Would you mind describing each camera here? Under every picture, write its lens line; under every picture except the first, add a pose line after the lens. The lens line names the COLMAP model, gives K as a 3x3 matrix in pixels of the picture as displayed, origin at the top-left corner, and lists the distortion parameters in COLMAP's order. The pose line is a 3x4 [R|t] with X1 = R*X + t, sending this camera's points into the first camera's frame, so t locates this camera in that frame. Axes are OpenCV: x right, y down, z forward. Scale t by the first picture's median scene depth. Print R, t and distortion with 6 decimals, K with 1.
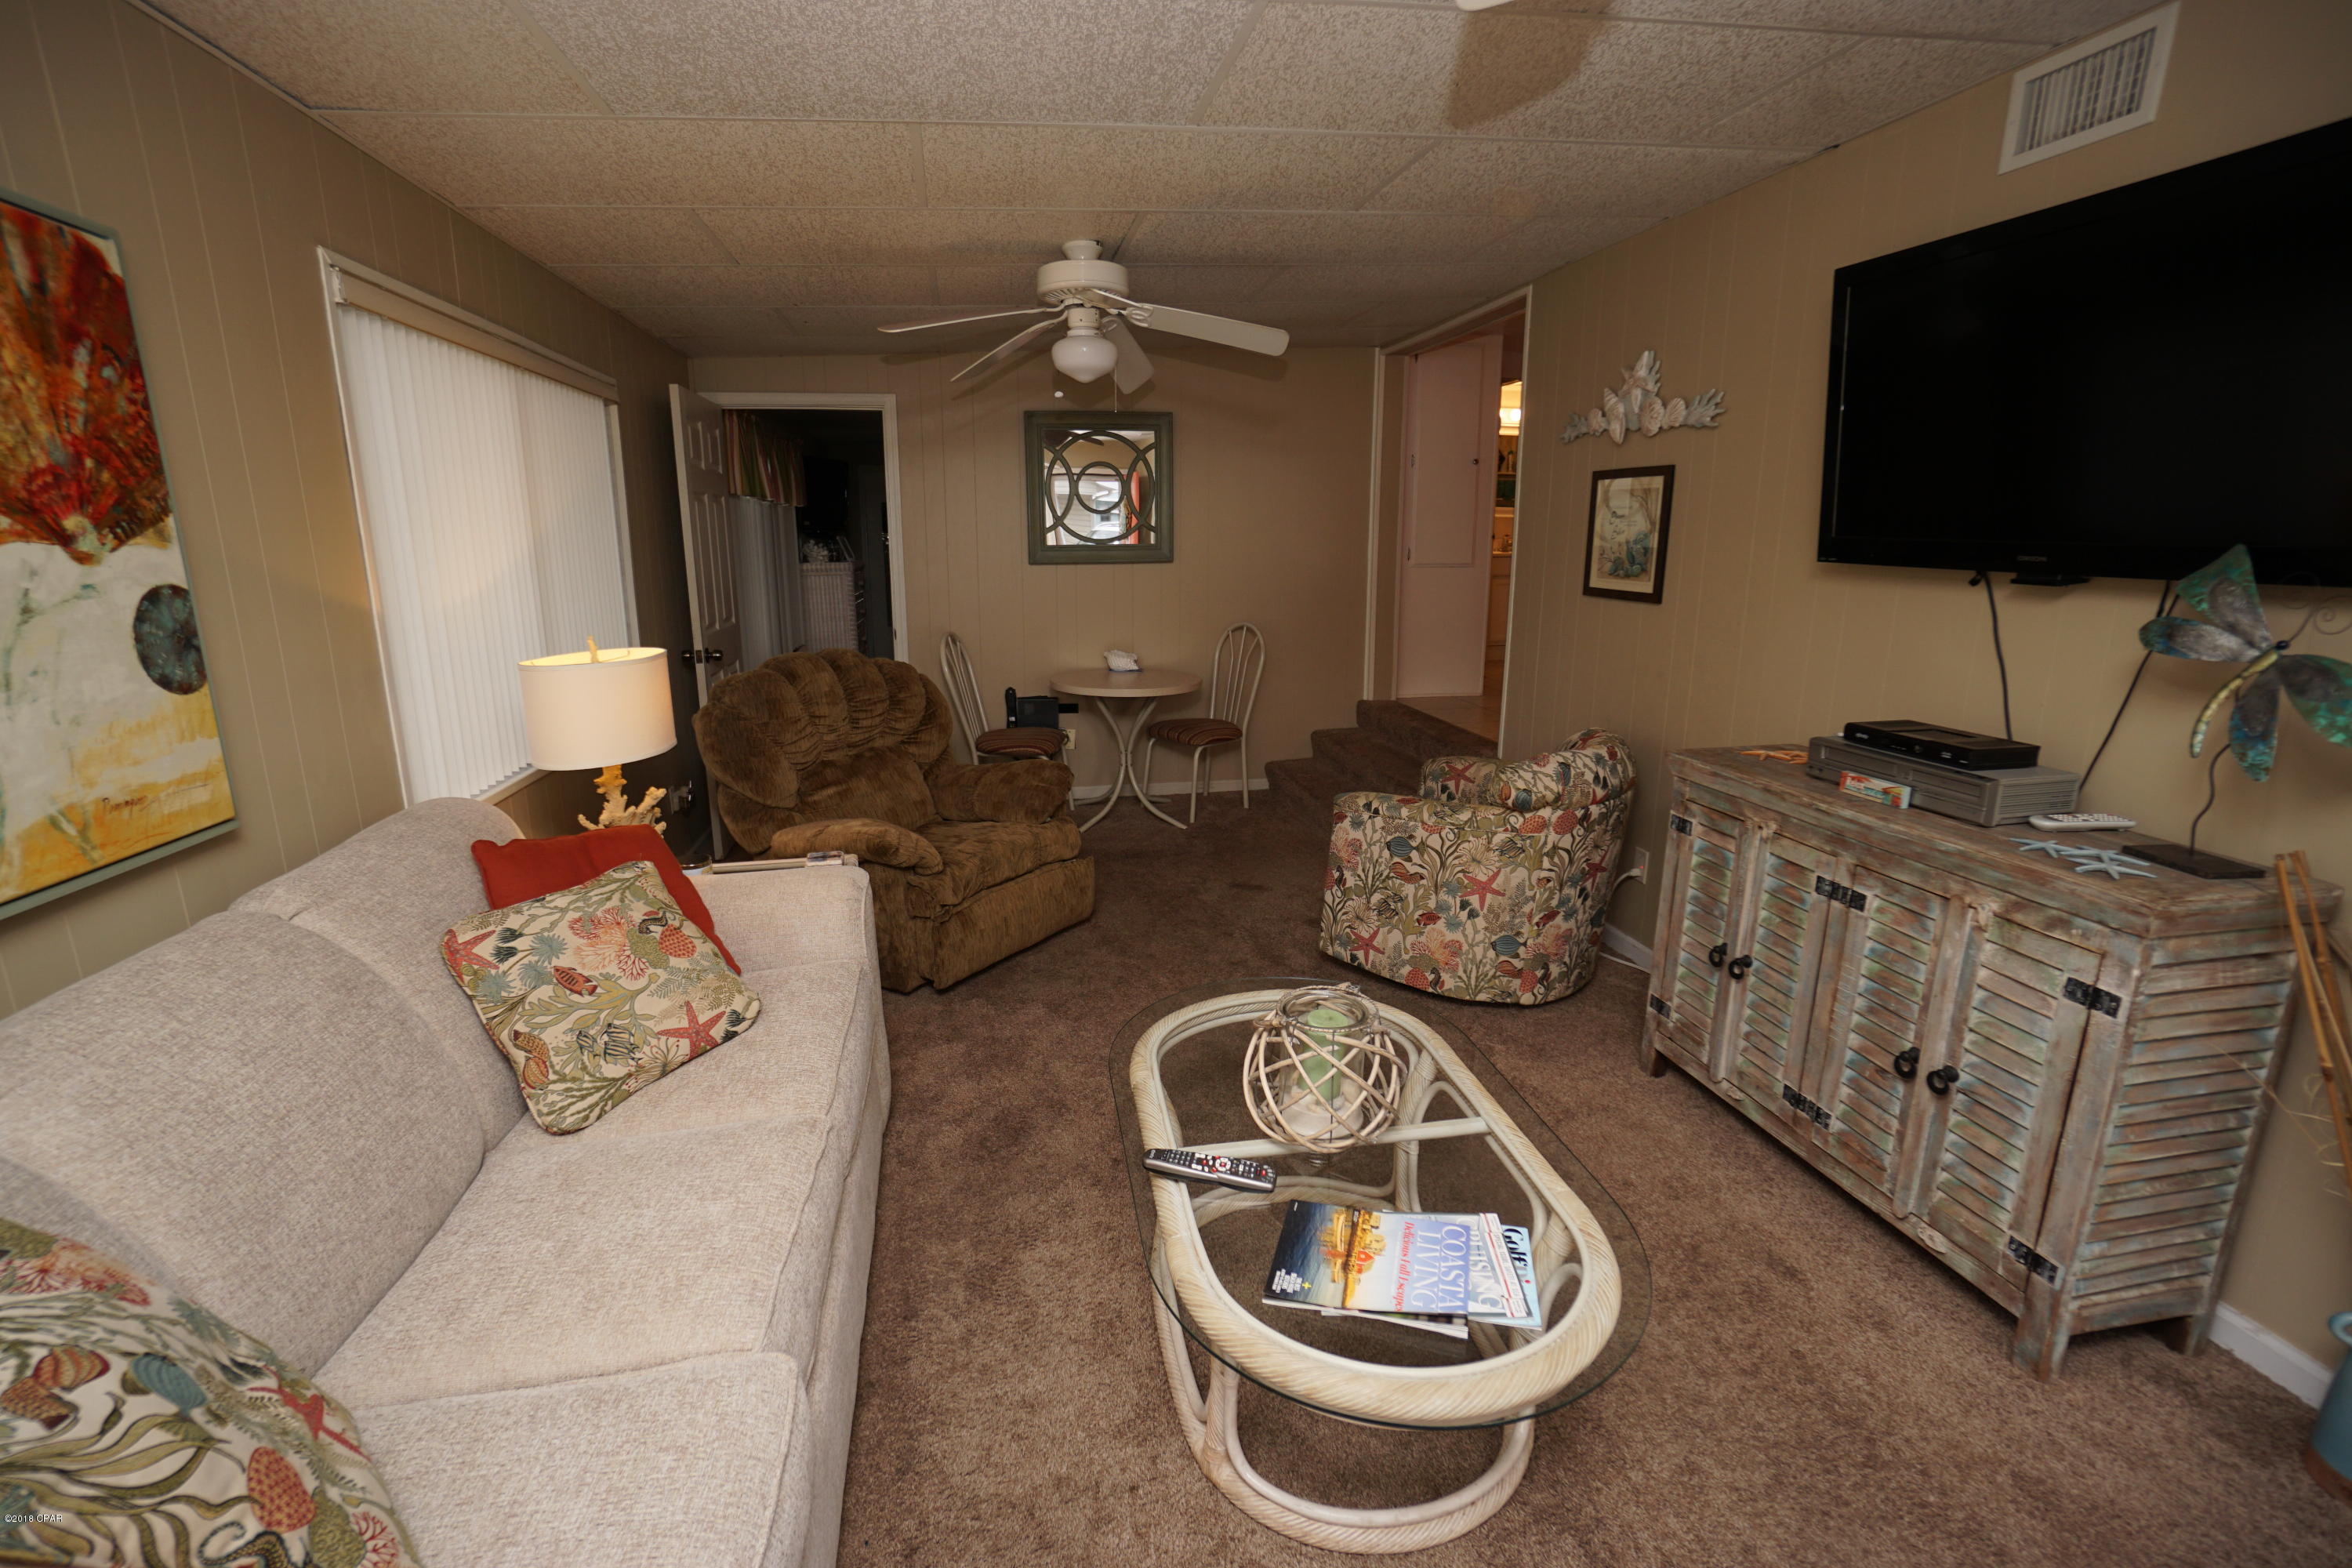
lens RADIAL K [[1033.4, 0, 1168.2], [0, 1033.4, 774.1], [0, 0, 1]] dist [-0.065943, 0.024149]
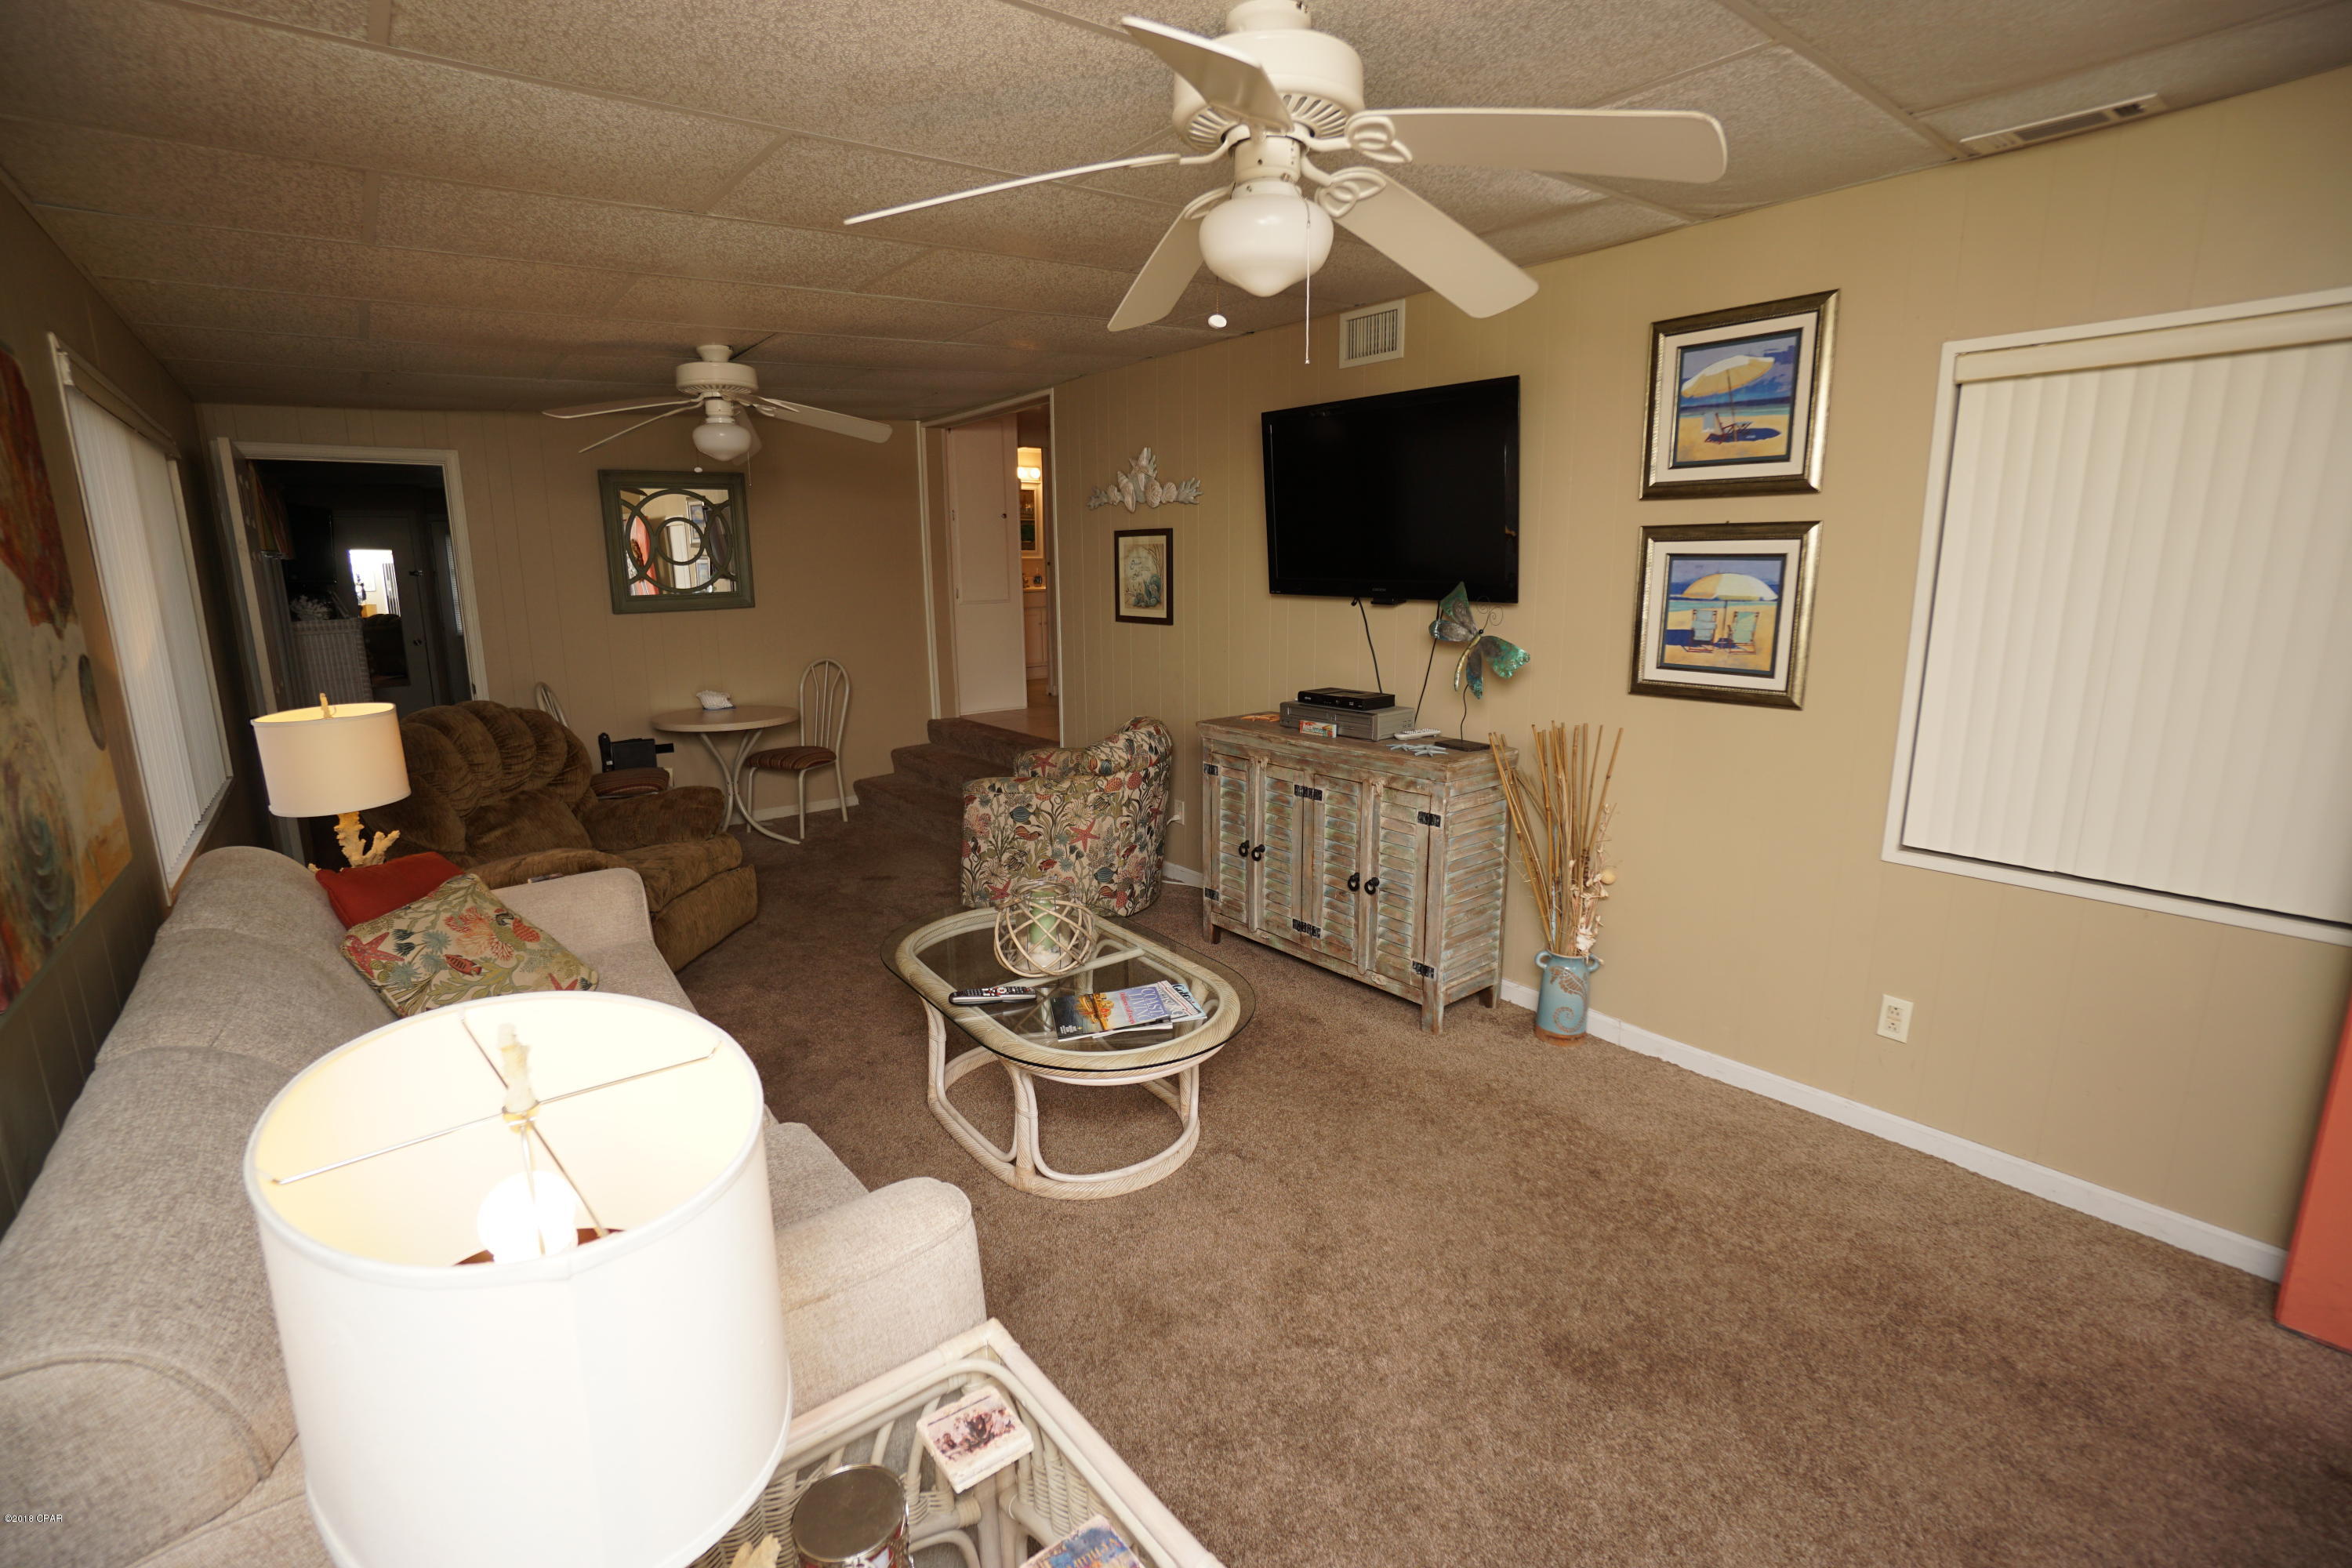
lens RADIAL K [[1033.4, 0, 1168.2], [0, 1033.4, 774.1], [0, 0, 1]] dist [-0.065943, 0.024149]
pose [[0.882730, -0.101721, 0.458738, -0.256696], [0.116244, 0.993215, -0.003447, 0.054785], [-0.455275, 0.056369, 0.888565, -0.334025]]
